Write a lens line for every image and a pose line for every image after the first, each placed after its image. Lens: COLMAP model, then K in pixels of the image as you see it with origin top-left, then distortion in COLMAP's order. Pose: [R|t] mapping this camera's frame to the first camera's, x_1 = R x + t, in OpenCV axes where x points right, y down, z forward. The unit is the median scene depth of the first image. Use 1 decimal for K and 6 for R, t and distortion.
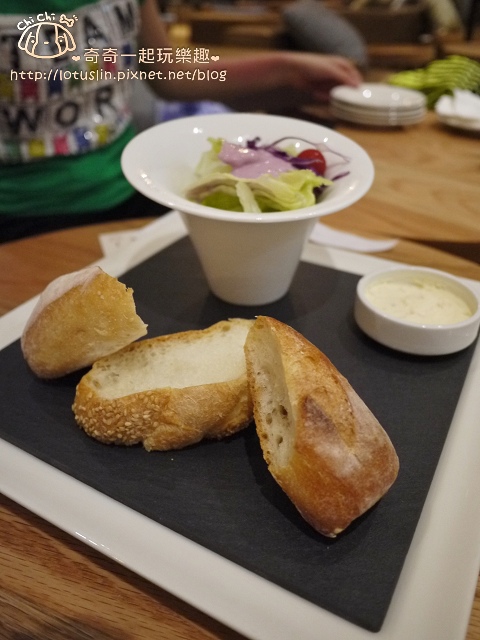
lens RADIAL K [[553.6, 0, 240.0], [0, 553.6, 320.0], [0, 0, 1]] dist [-0.034196, 0.005829]
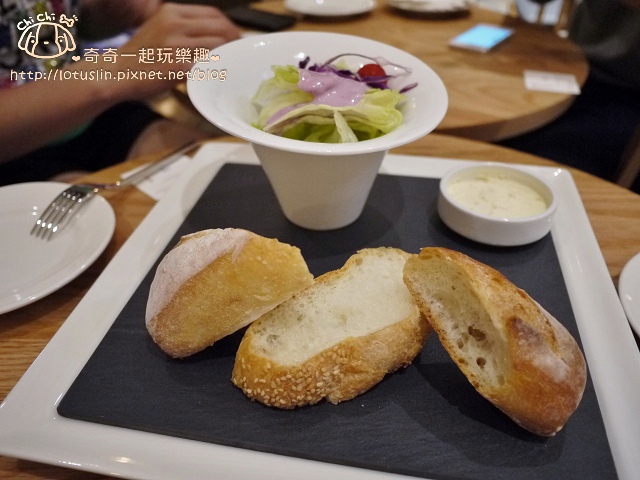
lens RADIAL K [[553.6, 0, 320.0], [0, 553.6, 240.0], [0, 0, 1]] dist [-0.034196, 0.005829]
pose [[0.943218, -0.205565, 0.260929, -0.401036], [0.189712, 0.978167, 0.084840, -0.141120], [-0.272672, -0.030521, 0.961623, 0.075062]]
